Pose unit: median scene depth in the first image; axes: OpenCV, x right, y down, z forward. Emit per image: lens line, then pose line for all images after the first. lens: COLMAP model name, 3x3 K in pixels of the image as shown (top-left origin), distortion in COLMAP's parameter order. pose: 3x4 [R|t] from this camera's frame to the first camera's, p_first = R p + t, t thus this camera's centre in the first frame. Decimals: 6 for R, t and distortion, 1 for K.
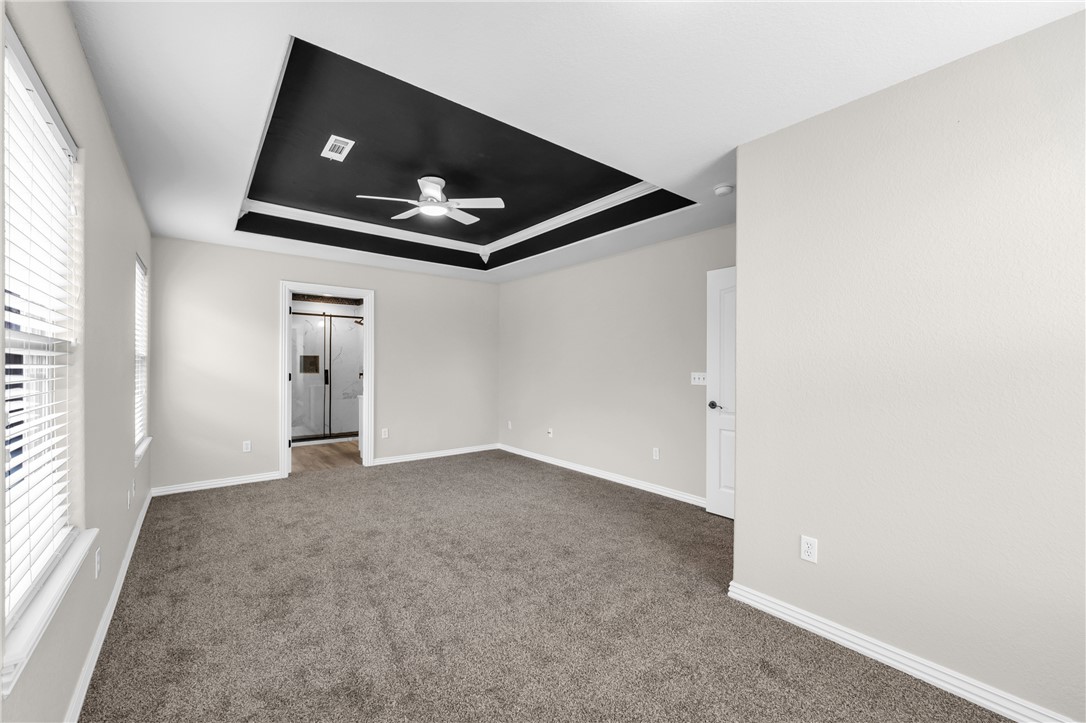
lens RADIAL K [[444.7, 0, 541.3], [0, 444.7, 362.3], [0, 0, 1]] dist [0.000111, -0.000733]
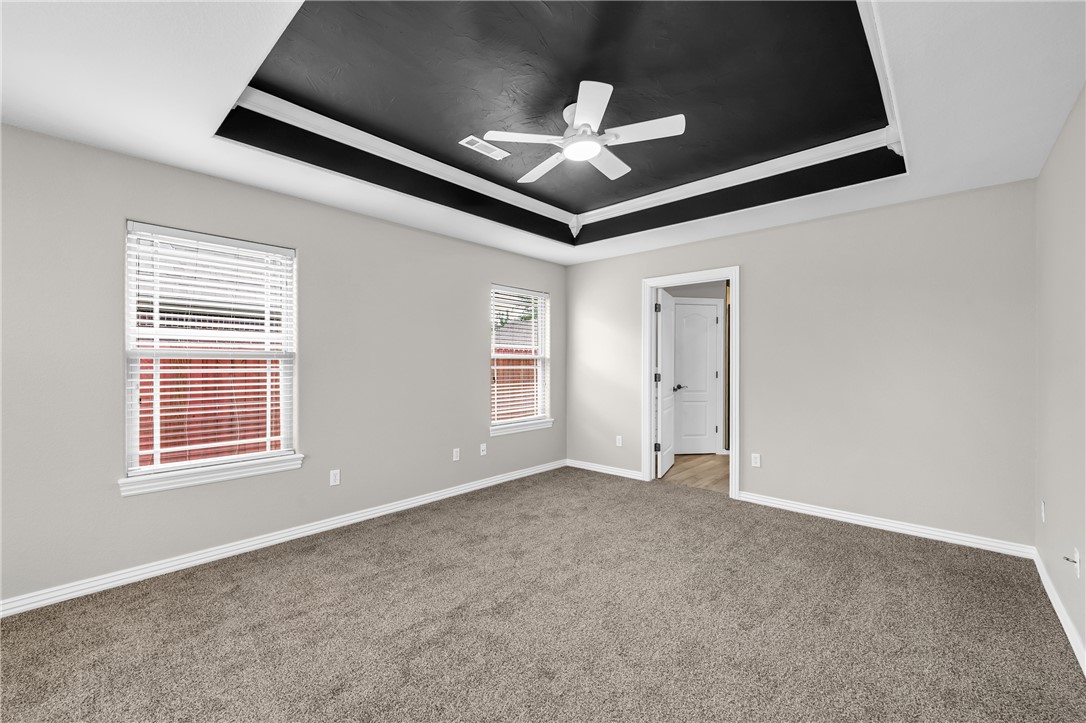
lens RADIAL K [[444.7, 0, 542.6], [0, 444.7, 364.8], [0, 0, 1]] dist [0.000111, -0.000733]
pose [[0.146522, -0.000174, -0.989207, 0.544173], [0.006112, 0.999981, 0.000729, 0.006470], [0.989188, -0.006153, 0.146521, 0.989231]]
